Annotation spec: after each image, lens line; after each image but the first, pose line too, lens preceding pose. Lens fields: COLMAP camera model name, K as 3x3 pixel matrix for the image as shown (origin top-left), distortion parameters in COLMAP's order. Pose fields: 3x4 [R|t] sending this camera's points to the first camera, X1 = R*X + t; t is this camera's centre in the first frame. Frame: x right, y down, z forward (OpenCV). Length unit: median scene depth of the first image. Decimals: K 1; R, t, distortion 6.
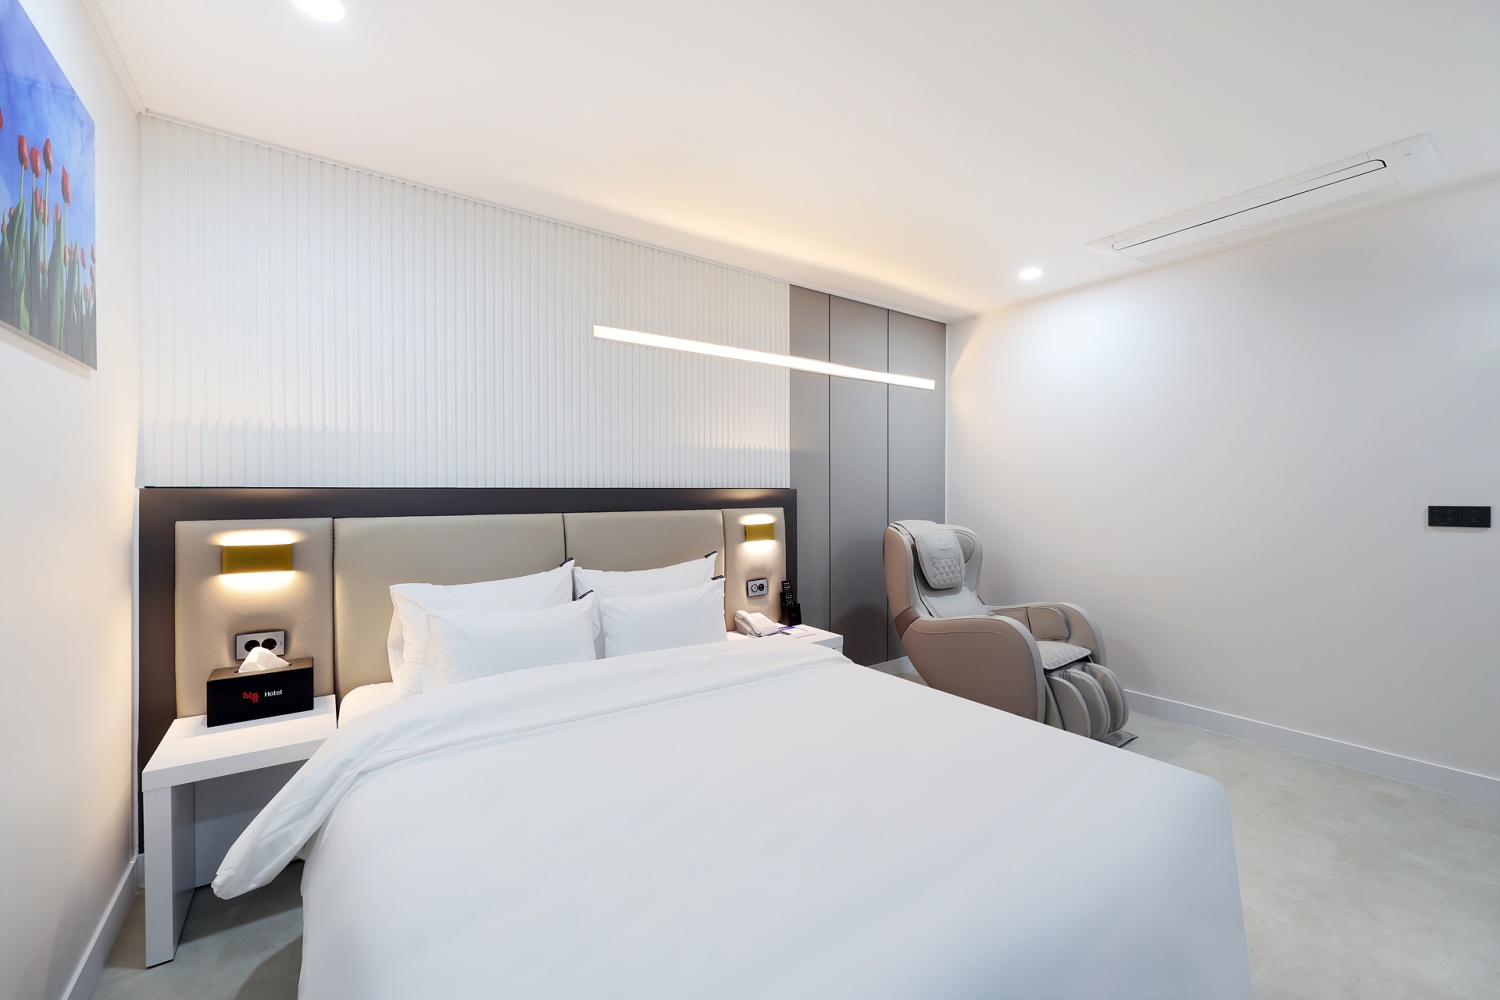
lens RADIAL K [[606.6, 0, 750.0], [0, 606.6, 500.0], [0, 0, 1]] dist [-0.001706, -0.000288]
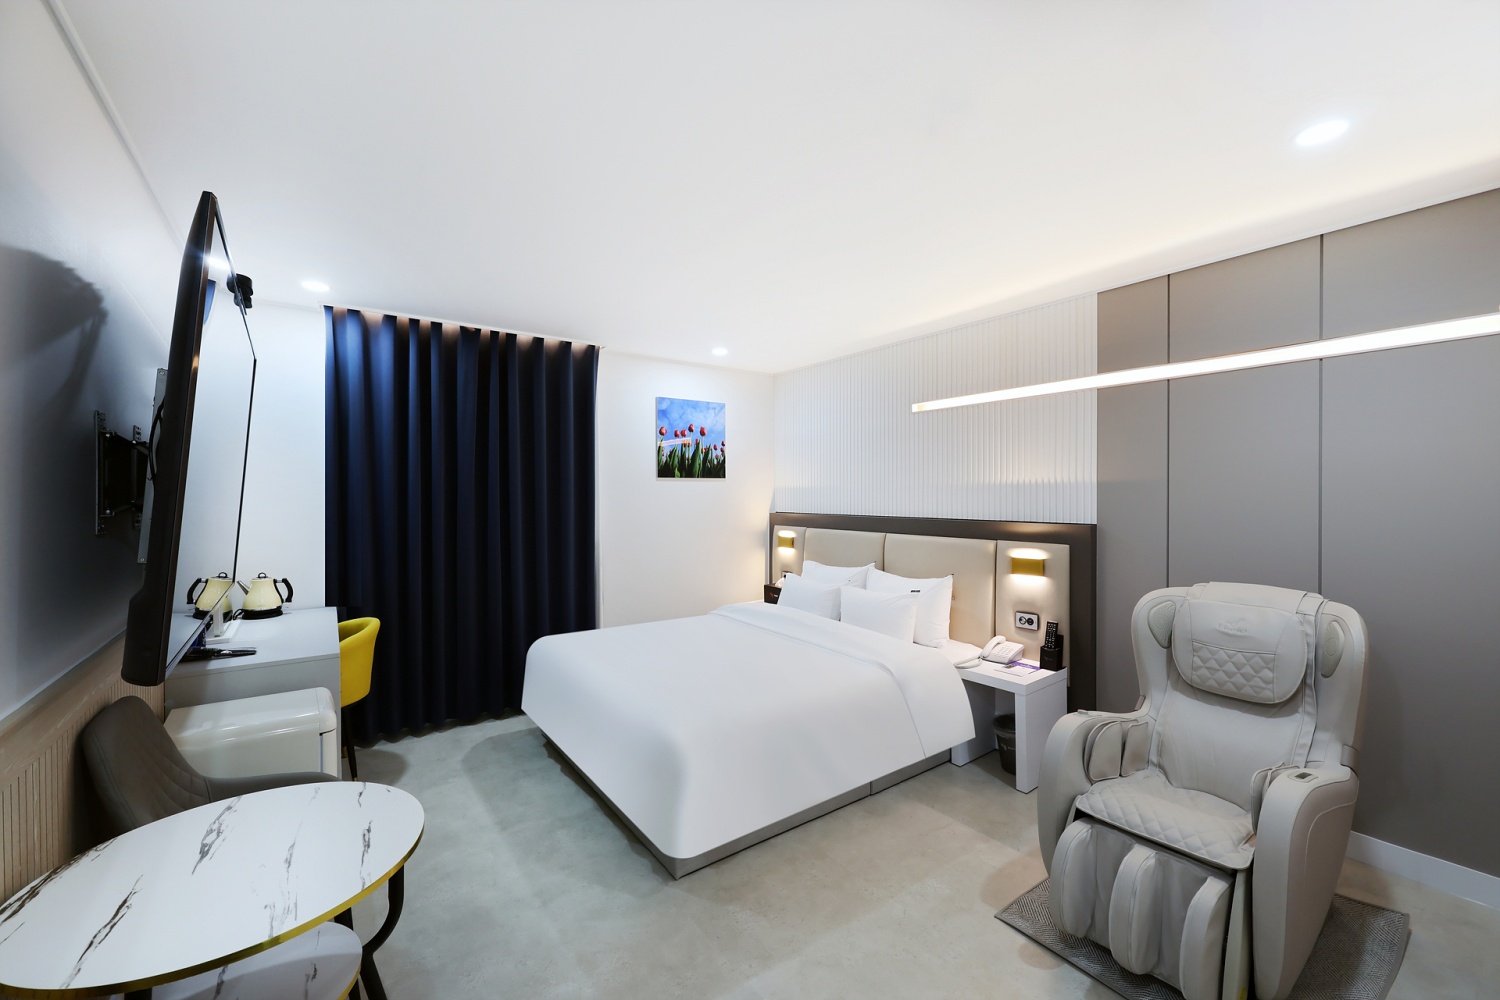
lens RADIAL K [[606.6, 0, 750.0], [0, 606.6, 500.0], [0, 0, 1]] dist [-0.001706, -0.000288]
pose [[-0.014668, 0.014213, -0.999791, 1.033597], [-0.011683, 0.999828, 0.014385, -0.067190], [0.999824, 0.011892, -0.014499, 0.550594]]
